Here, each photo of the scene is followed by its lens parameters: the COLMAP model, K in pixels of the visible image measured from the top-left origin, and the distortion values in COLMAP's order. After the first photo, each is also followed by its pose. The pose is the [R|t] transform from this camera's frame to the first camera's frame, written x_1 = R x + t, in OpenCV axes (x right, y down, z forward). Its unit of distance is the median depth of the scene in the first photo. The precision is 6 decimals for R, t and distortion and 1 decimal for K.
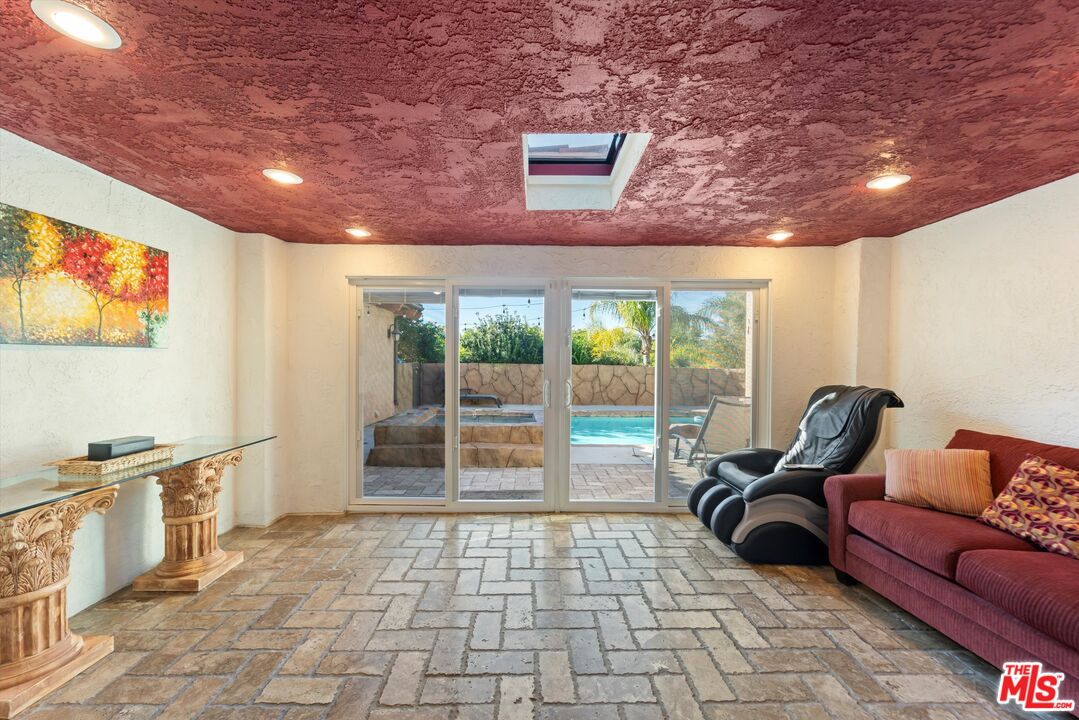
lens RADIAL K [[433.3, 0, 536.0], [0, 433.3, 362.7], [0, 0, 1]] dist [-0.001632, 0.000110]
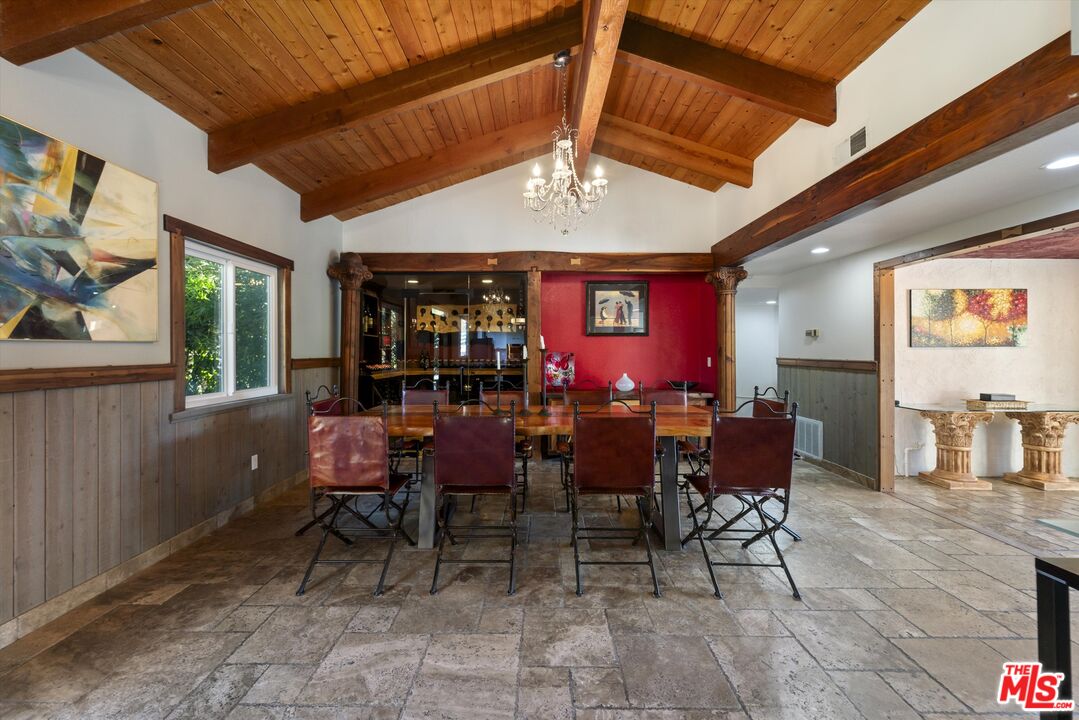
lens RADIAL K [[433.3, 0, 535.8], [0, 433.3, 353.8], [0, 0, 1]] dist [-0.001632, 0.000110]
pose [[-0.023911, -0.002206, -0.999712, 0.938576], [-0.002947, 0.999993, -0.002137, 0.004208], [0.999710, 0.002895, -0.023917, -0.929311]]
